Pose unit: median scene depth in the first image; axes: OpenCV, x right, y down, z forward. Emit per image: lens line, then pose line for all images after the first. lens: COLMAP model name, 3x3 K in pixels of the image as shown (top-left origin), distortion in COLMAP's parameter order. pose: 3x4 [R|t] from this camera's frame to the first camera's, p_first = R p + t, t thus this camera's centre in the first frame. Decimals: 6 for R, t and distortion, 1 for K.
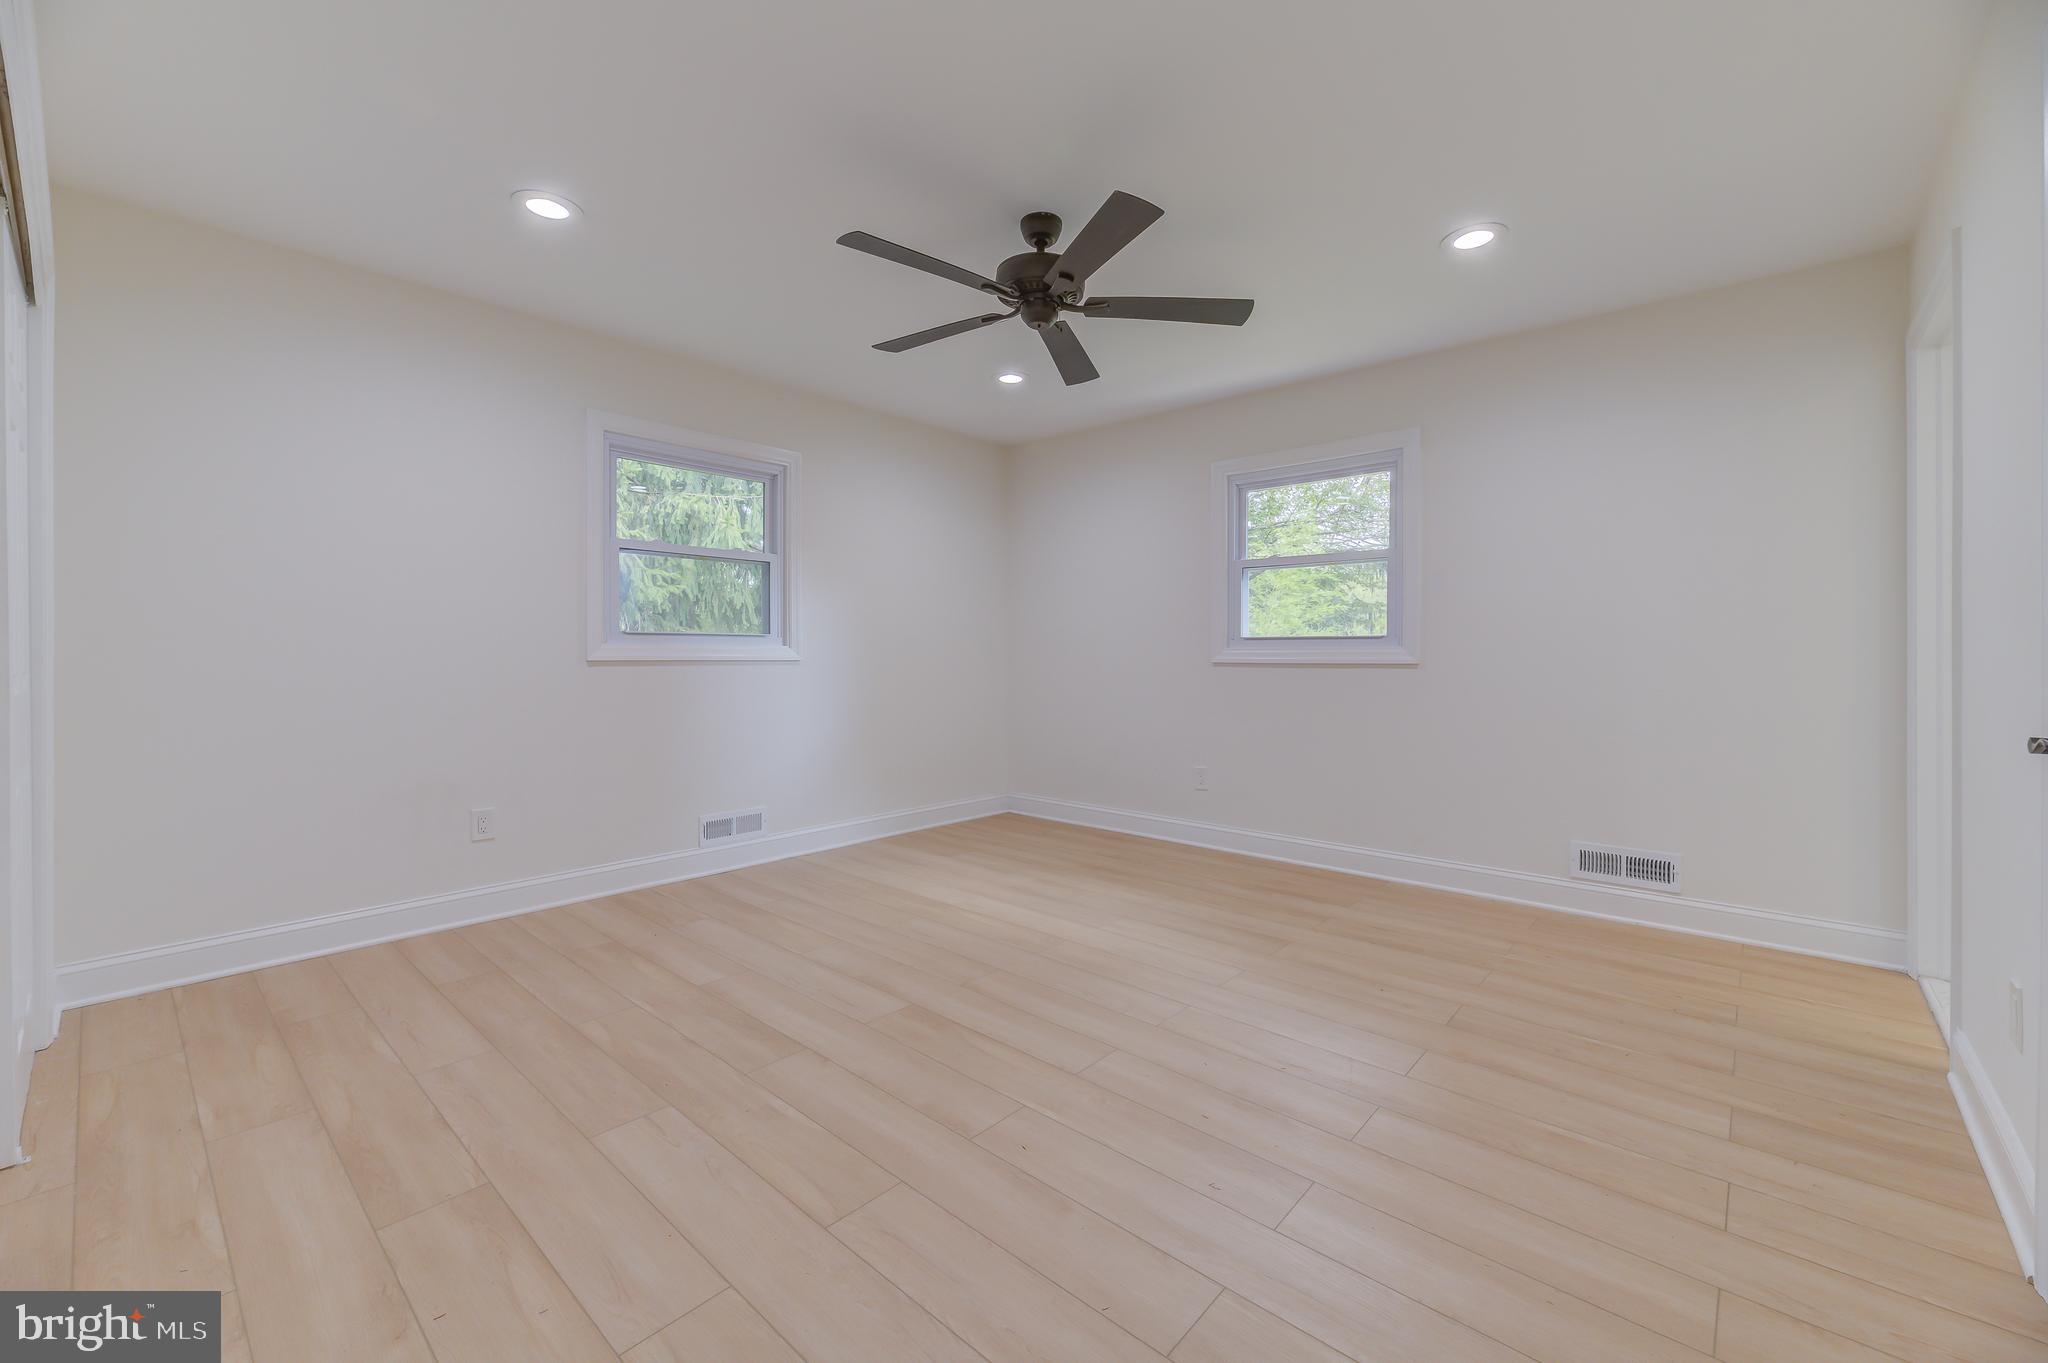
lens RADIAL K [[831.4, 0, 1034.1], [0, 831.4, 666.9], [0, 0, 1]] dist [0.000708, 0.000106]
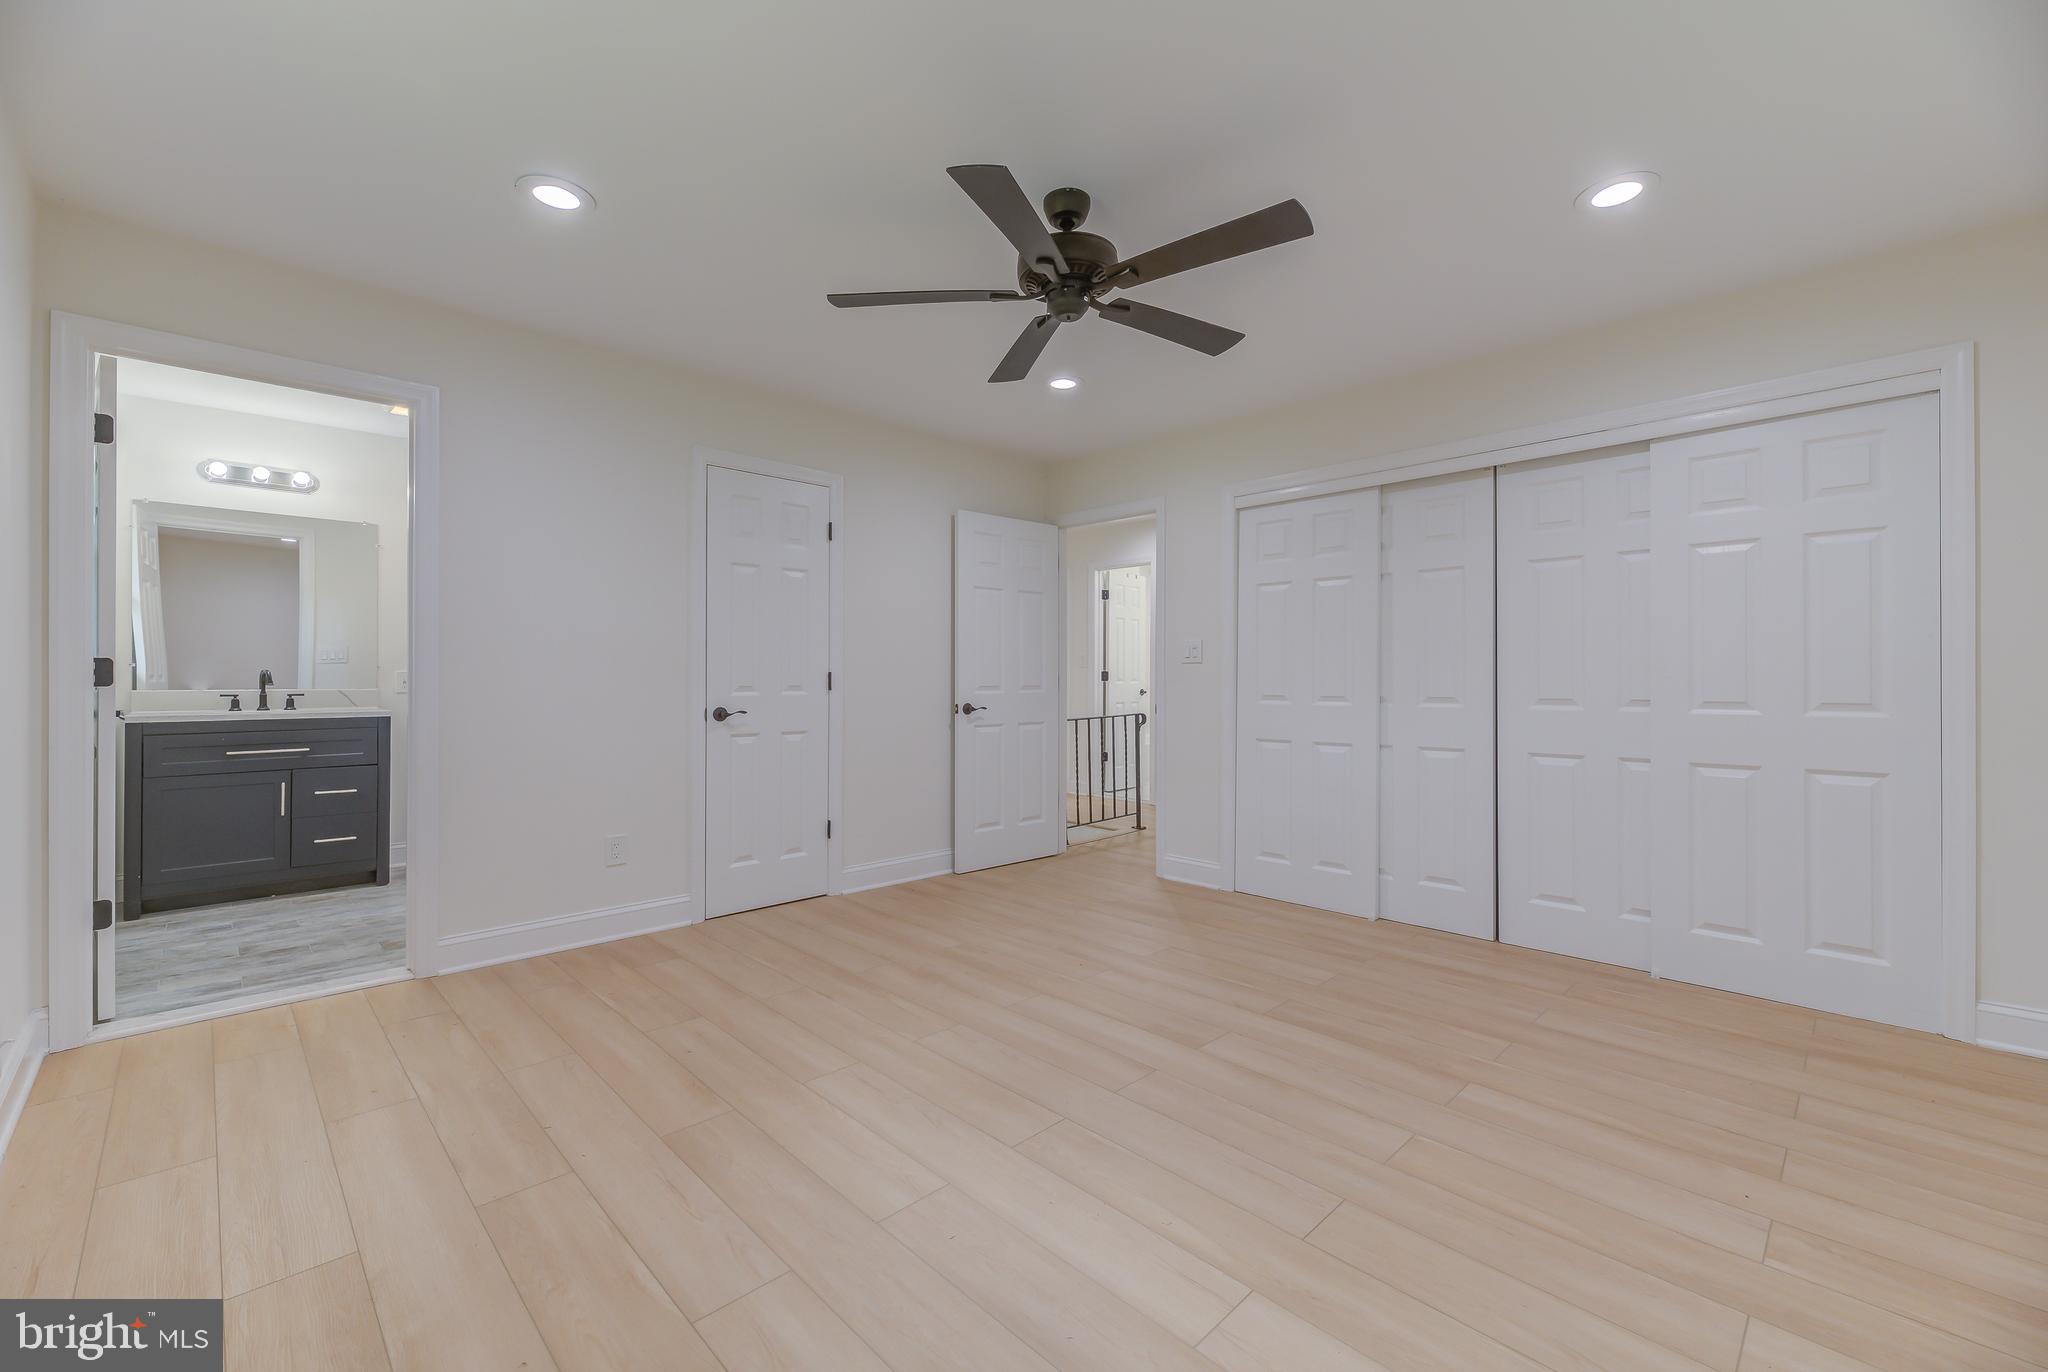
lens RADIAL K [[846.4, 0, 1024.0], [0, 846.4, 686.0], [0, 0, 1]] dist [-0.002737, -0.000299]
pose [[-0.997078, -0.005073, 0.076225, -0.019698], [-0.003462, 0.999768, 0.021249, -0.036831], [-0.076315, 0.020923, -0.996864, 2.126939]]
